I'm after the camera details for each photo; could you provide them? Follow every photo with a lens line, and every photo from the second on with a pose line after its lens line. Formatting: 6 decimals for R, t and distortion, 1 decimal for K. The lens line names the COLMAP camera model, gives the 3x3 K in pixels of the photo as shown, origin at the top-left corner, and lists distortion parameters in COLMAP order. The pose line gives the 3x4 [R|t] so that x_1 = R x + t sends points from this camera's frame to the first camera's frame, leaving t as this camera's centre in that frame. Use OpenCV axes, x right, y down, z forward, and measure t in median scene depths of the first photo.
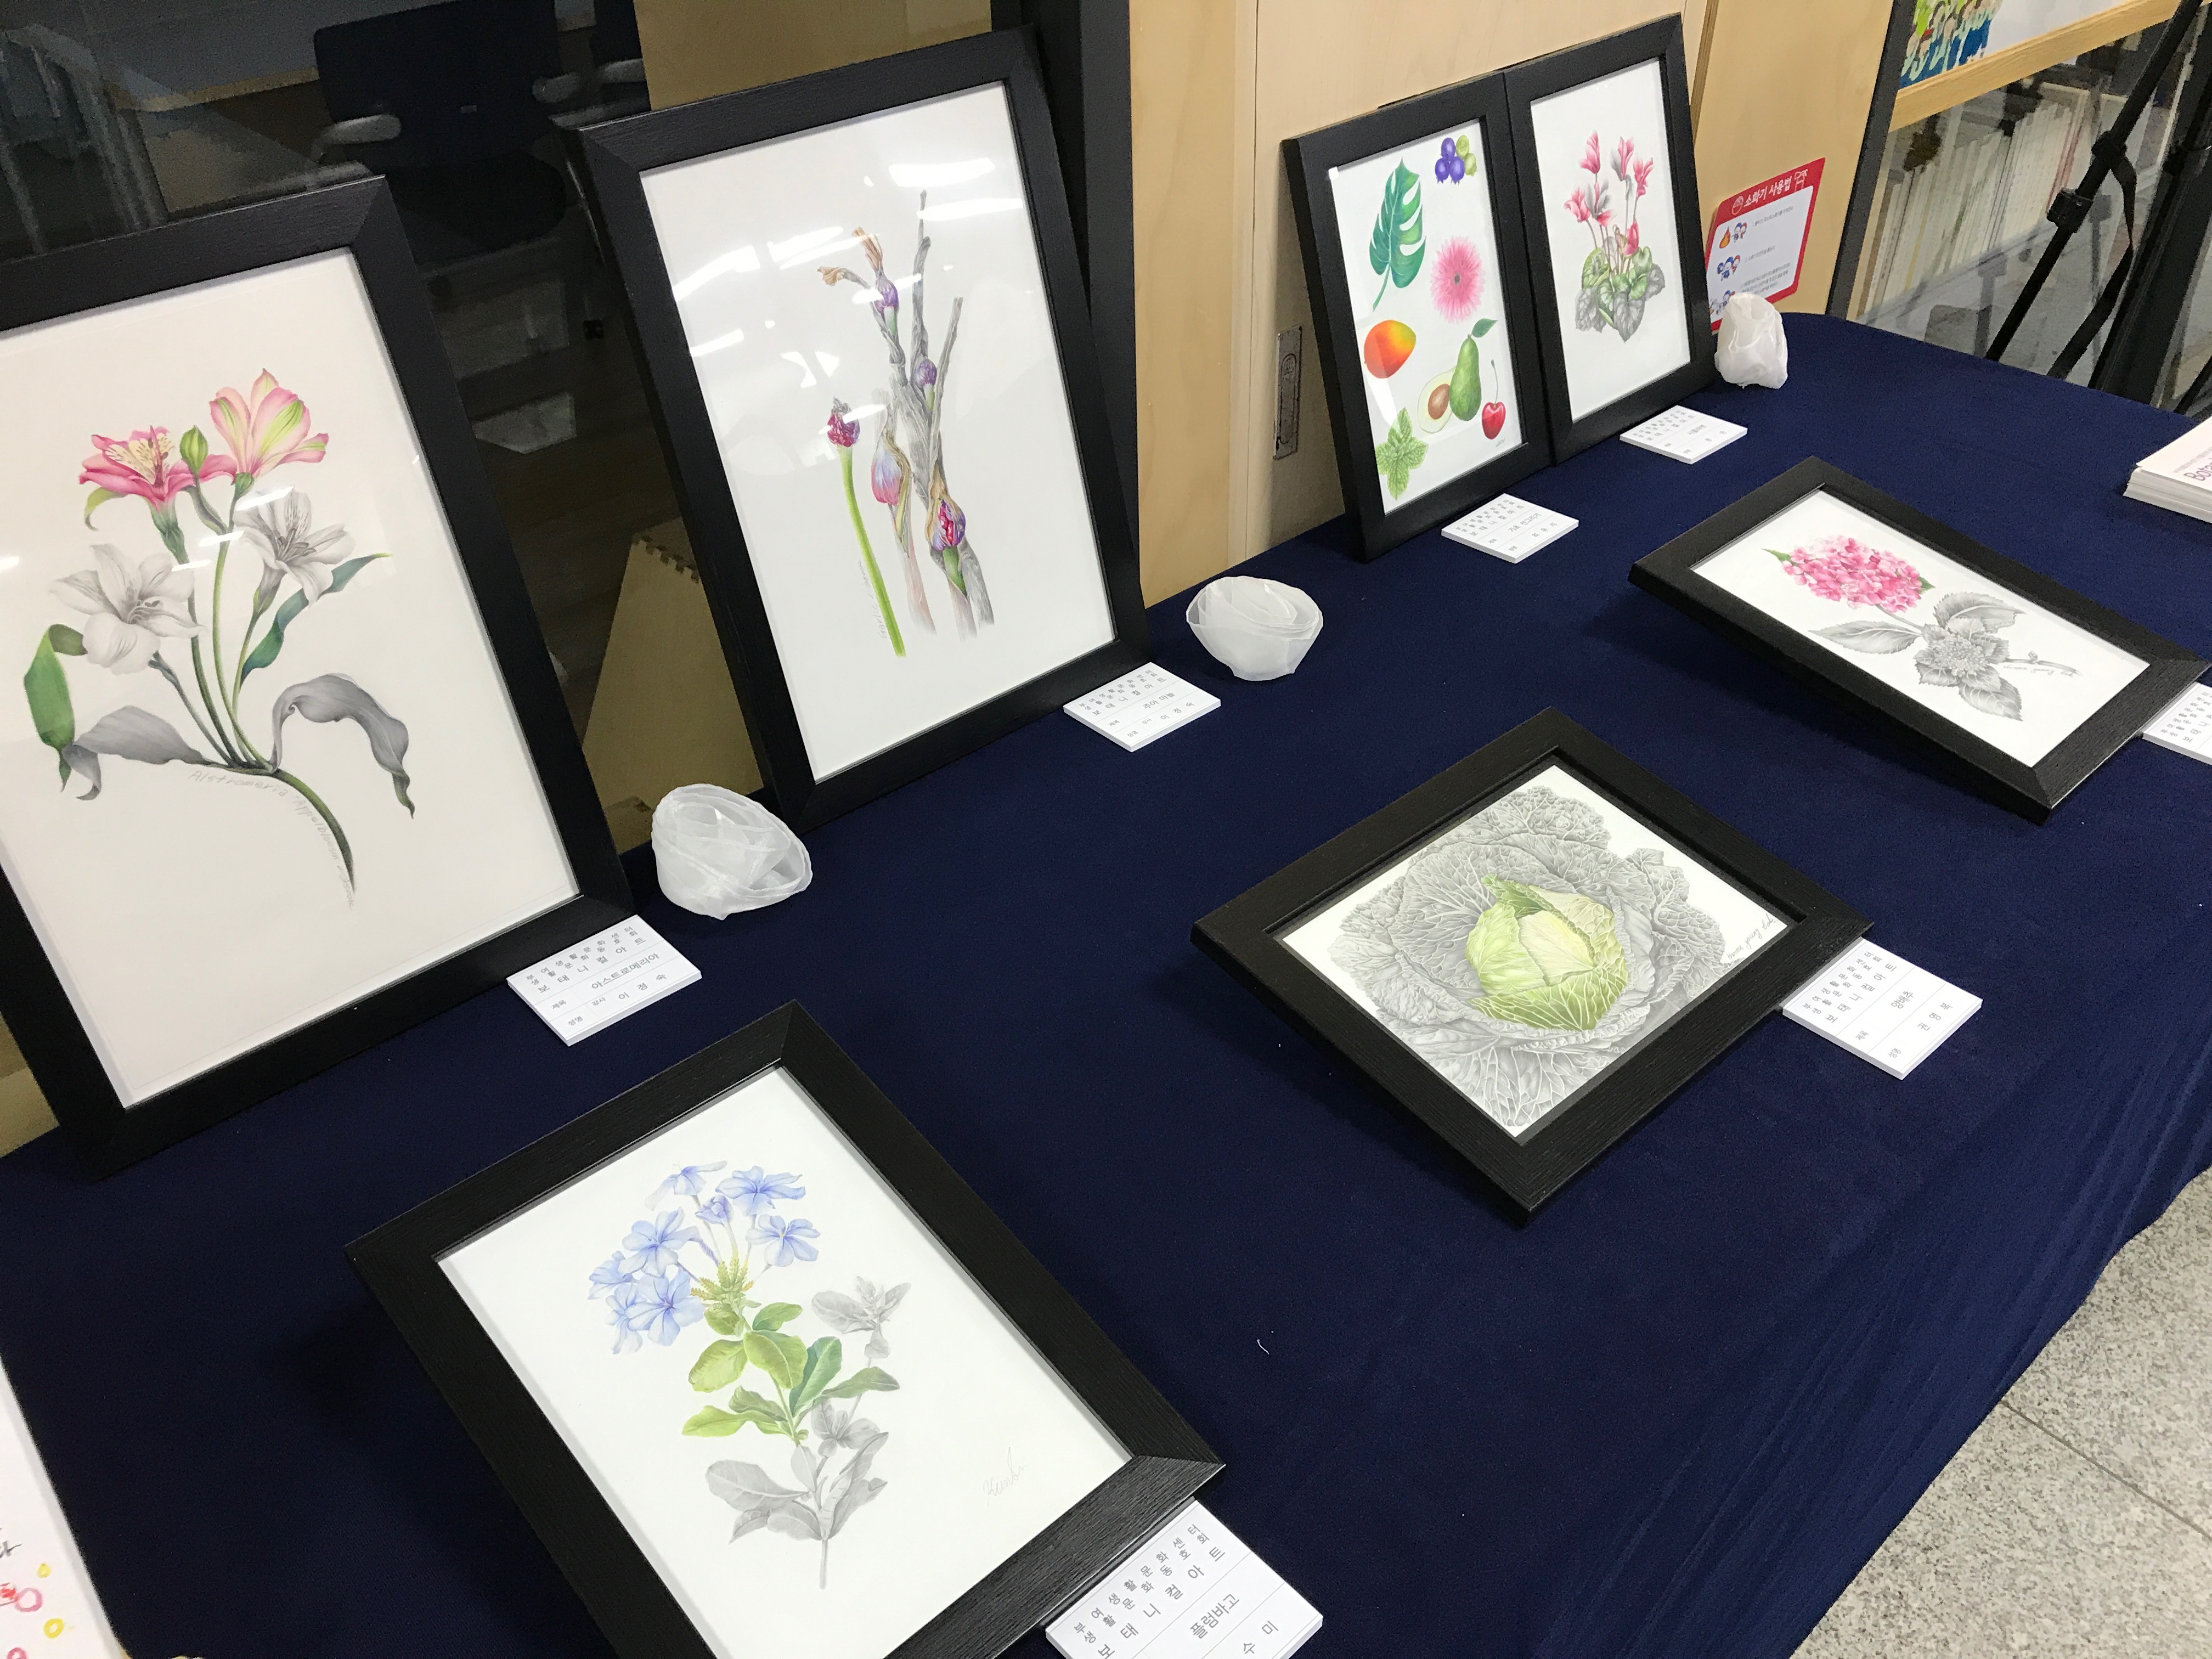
lens RADIAL K [[1761.2, 0, 1106.0], [0, 1761.2, 829.5], [0, 0, 1]] dist [0.004309, -0.004556]
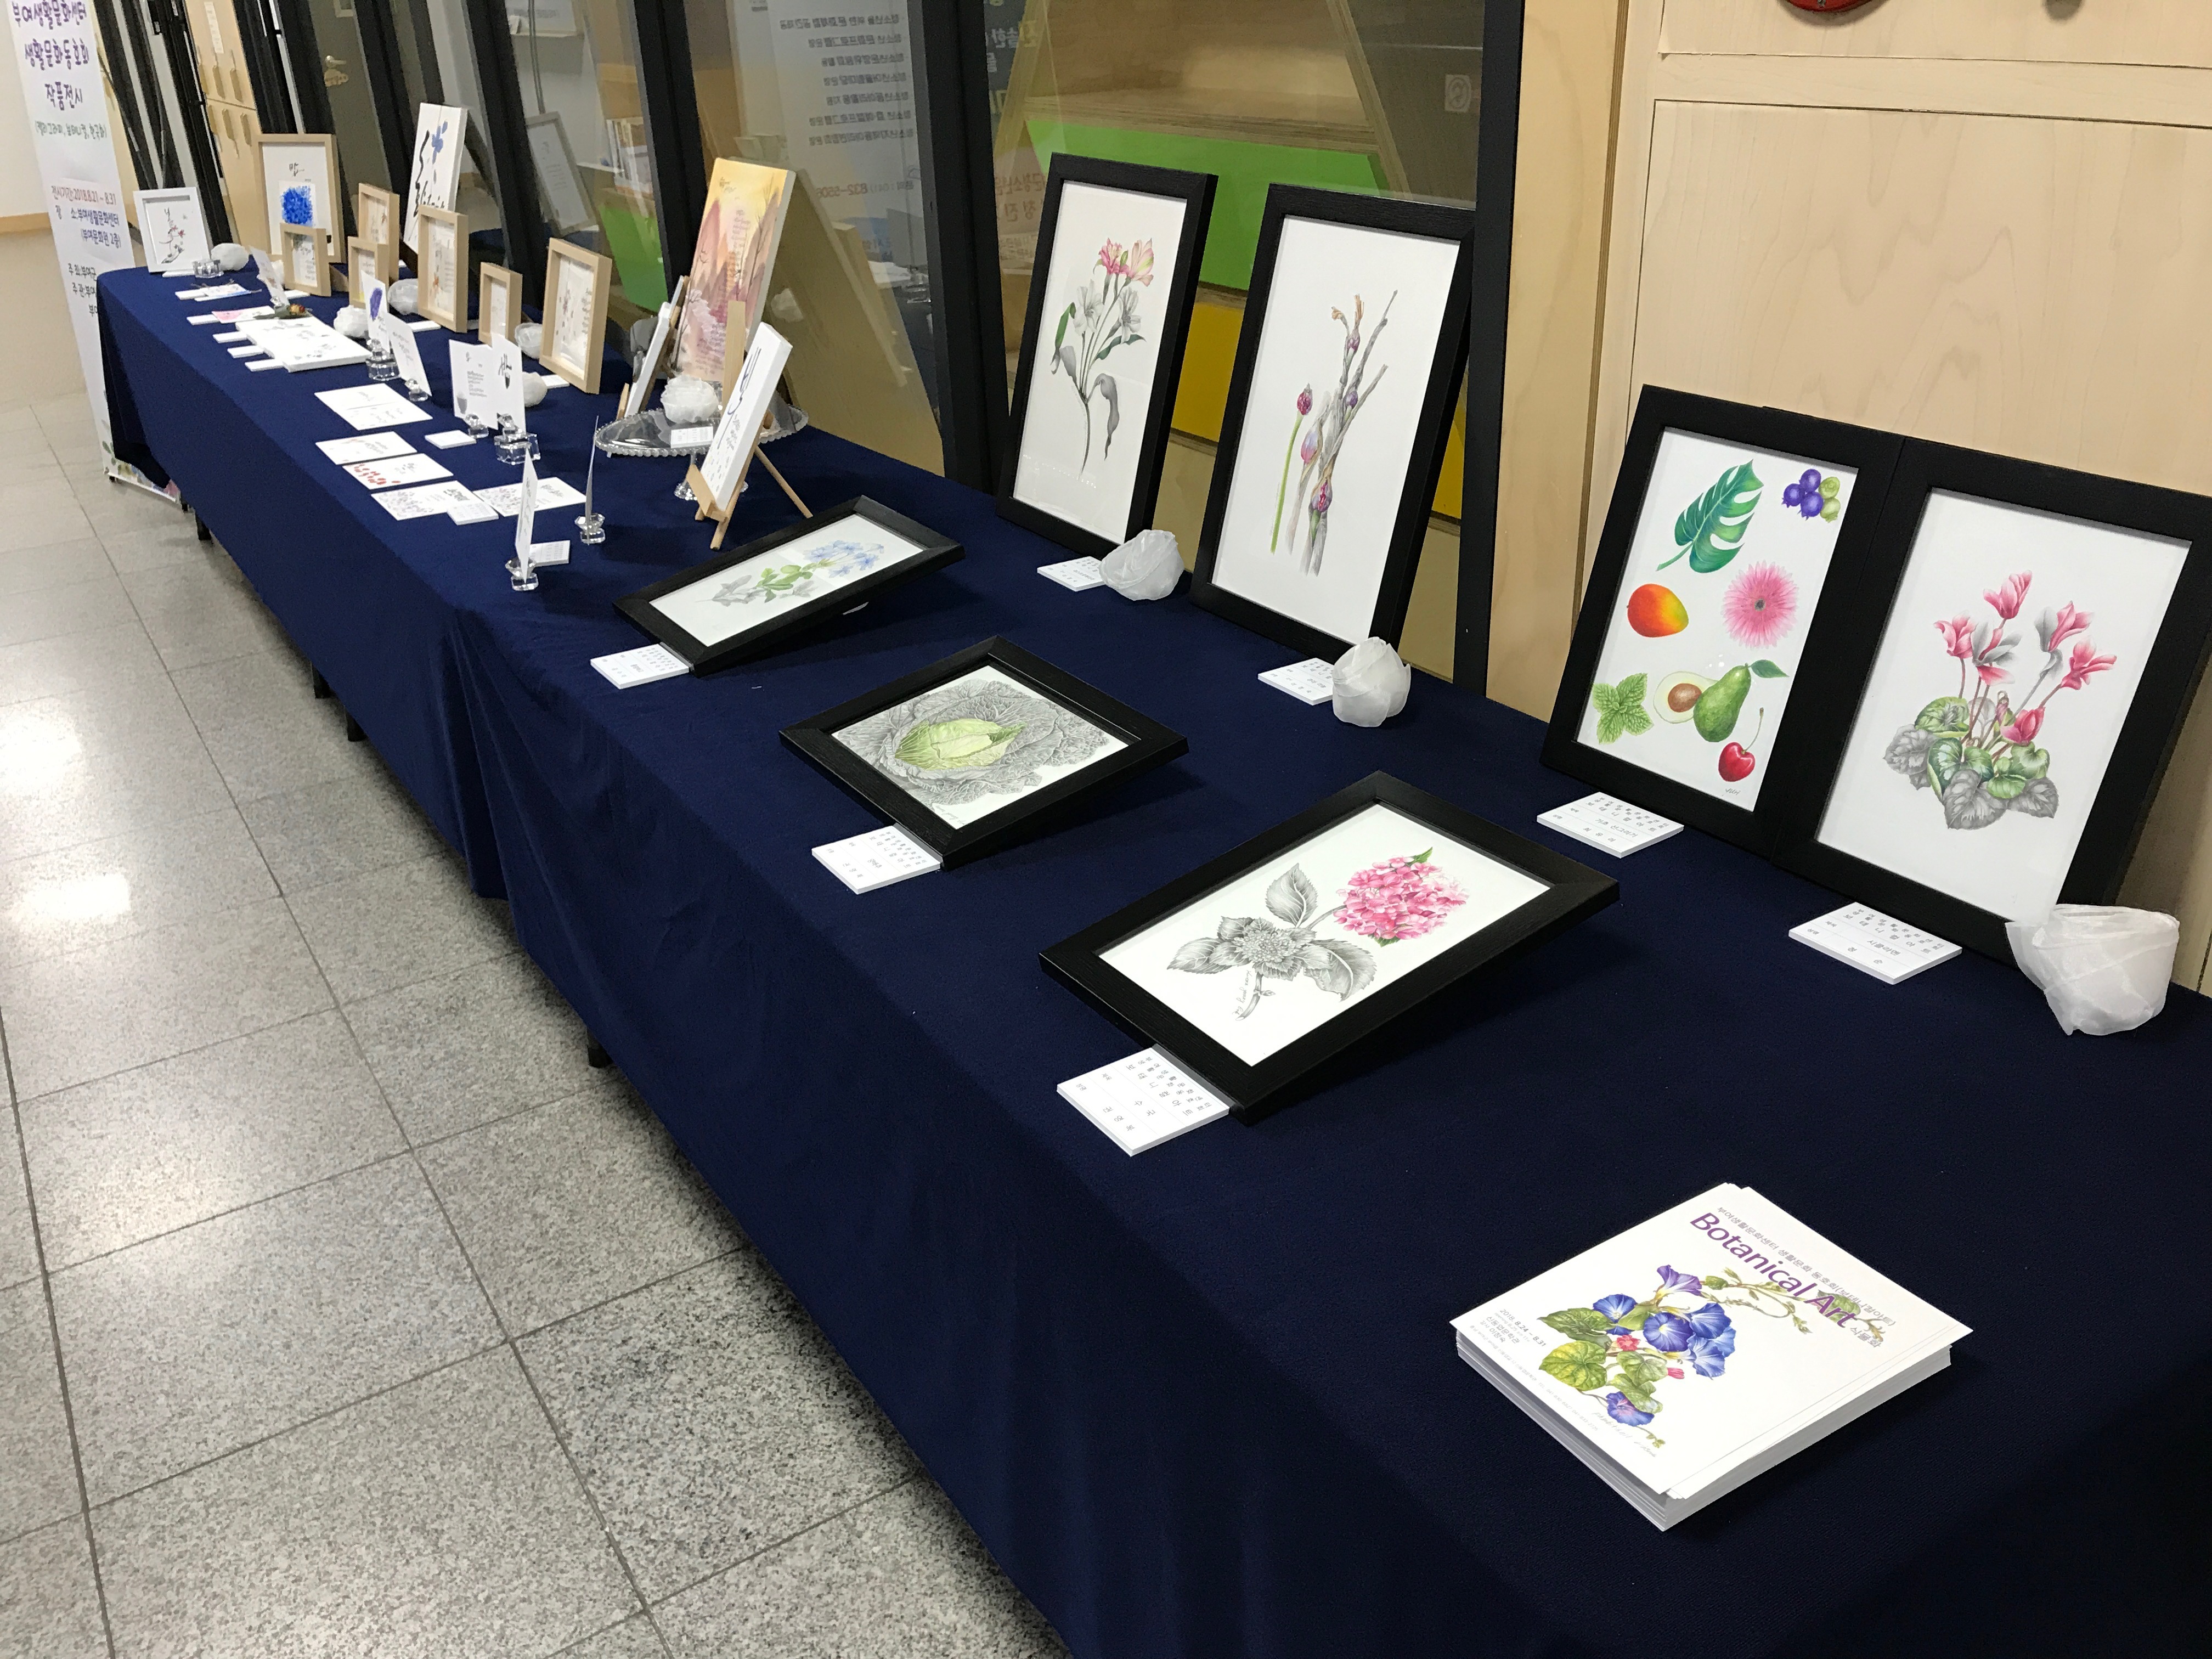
lens RADIAL K [[1761.2, 0, 1106.0], [0, 1761.2, 829.5], [0, 0, 1]] dist [0.004309, -0.004556]
pose [[-0.135169, 0.482648, -0.865321, 1.280925], [-0.561494, 0.682253, 0.468247, -0.540127], [0.816366, 0.549165, 0.178784, 0.686952]]
